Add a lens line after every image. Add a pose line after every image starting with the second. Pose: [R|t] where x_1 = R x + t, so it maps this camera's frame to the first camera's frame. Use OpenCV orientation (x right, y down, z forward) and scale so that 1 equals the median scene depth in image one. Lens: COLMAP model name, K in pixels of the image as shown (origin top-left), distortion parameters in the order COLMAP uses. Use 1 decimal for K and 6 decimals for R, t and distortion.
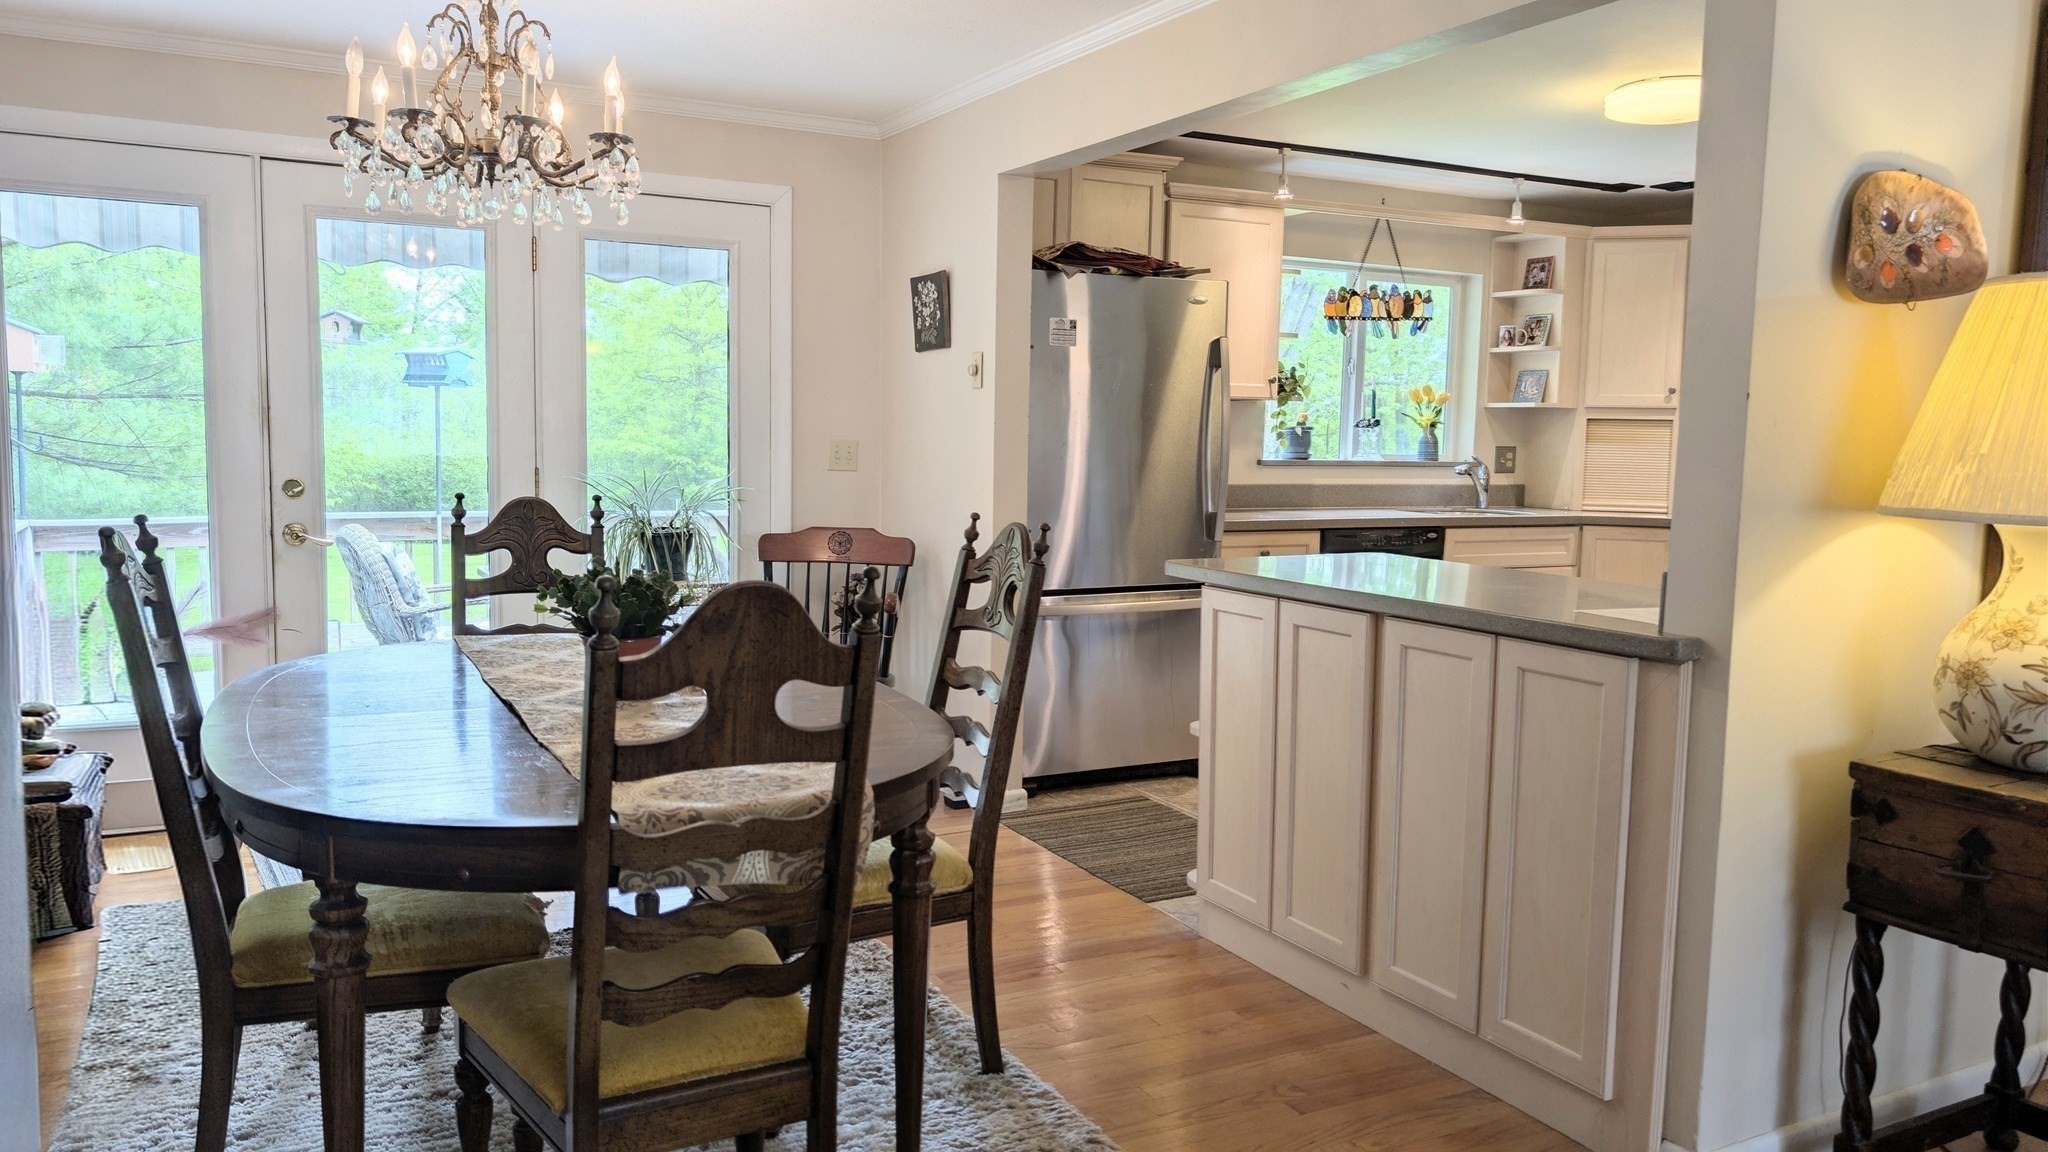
lens RADIAL K [[1477.5, 0, 1030.4], [0, 1477.5, 600.6], [0, 0, 1]] dist [0.004814, 0.001300]
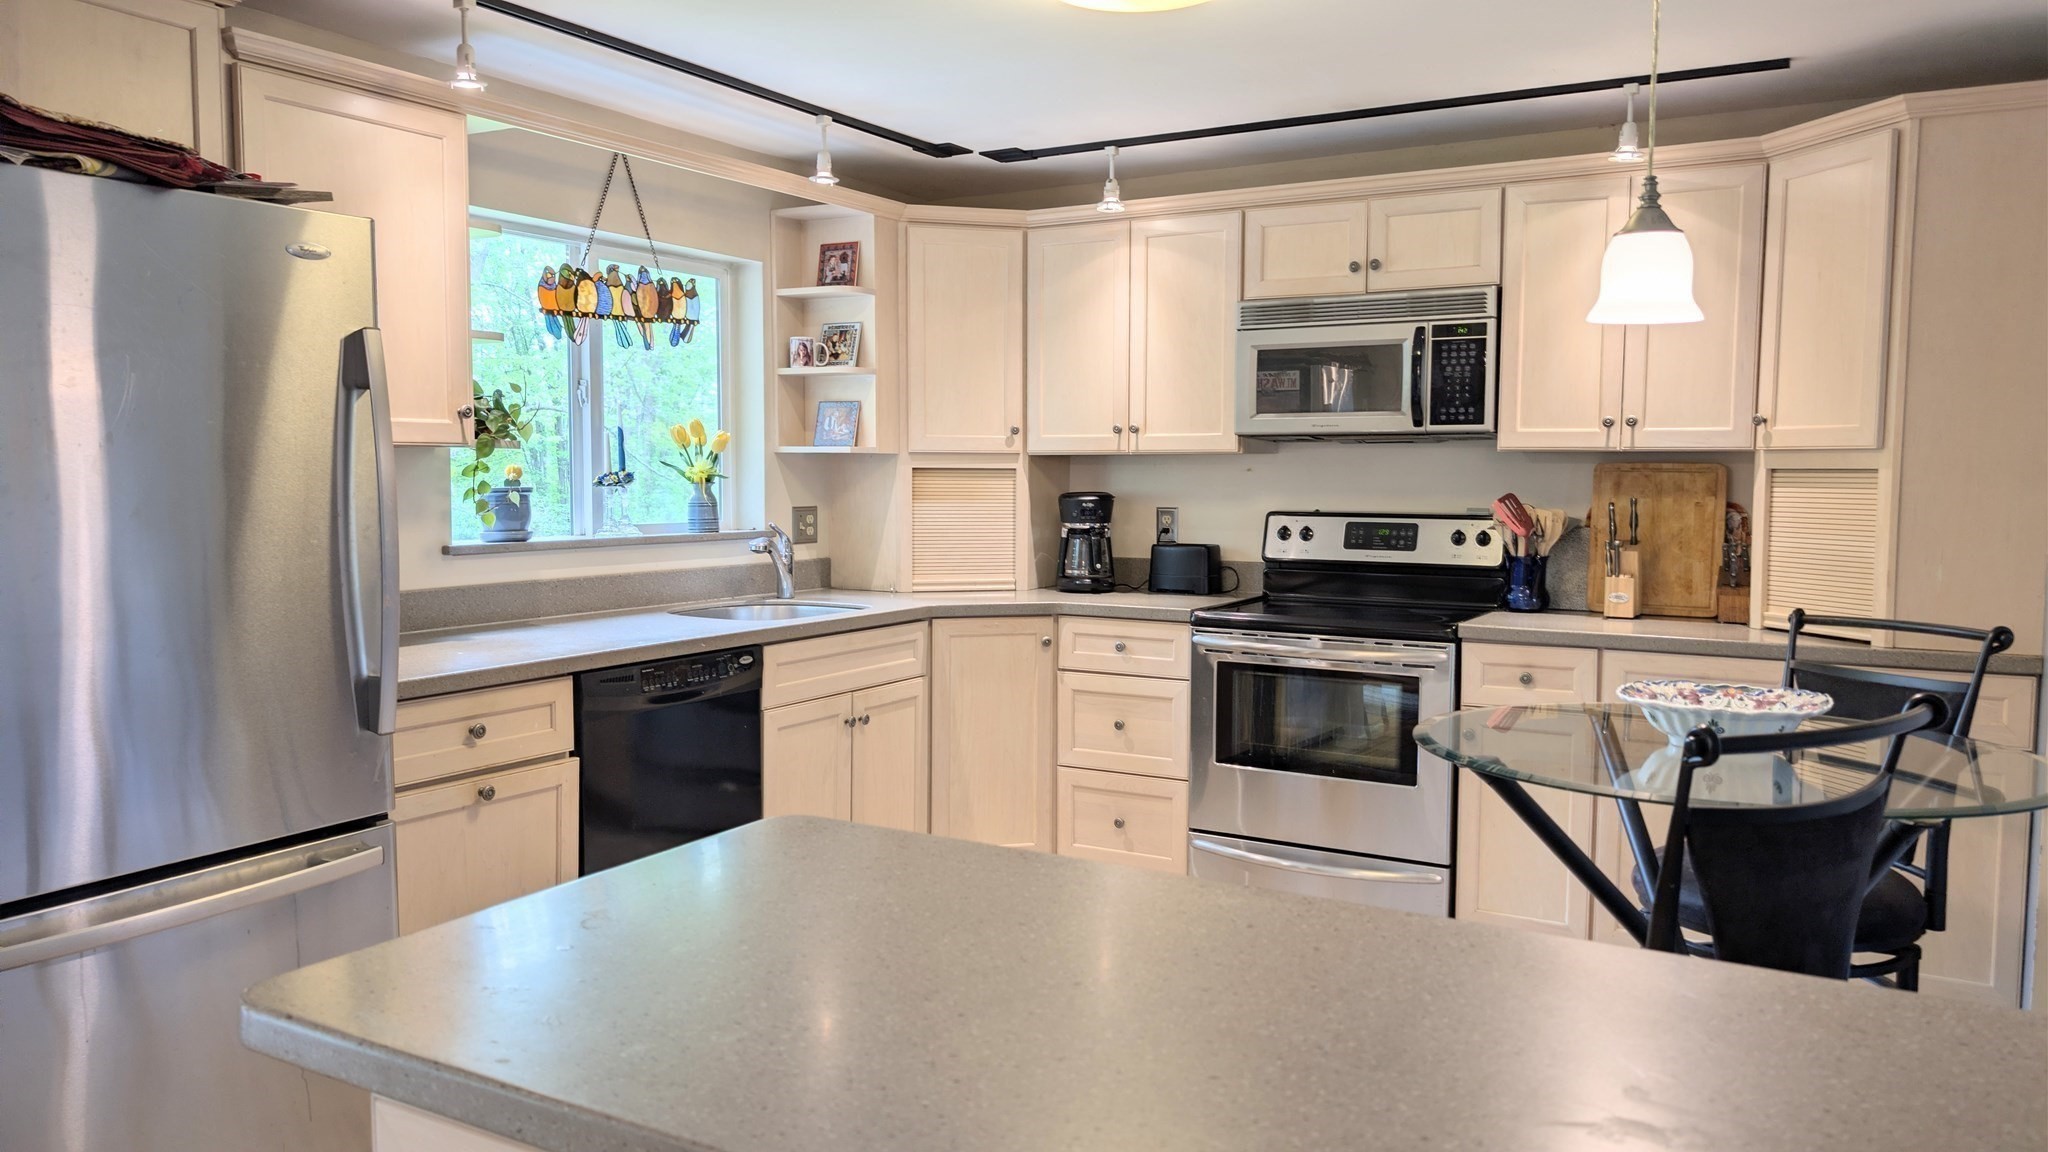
lens RADIAL K [[1477.5, 0, 1030.4], [0, 1477.5, 600.6], [0, 0, 1]] dist [0.004814, 0.001300]
pose [[0.849984, -0.059492, 0.523438, 0.041193], [0.068911, 0.997622, 0.001485, -0.055829], [-0.522282, 0.034808, 0.852062, 0.358899]]
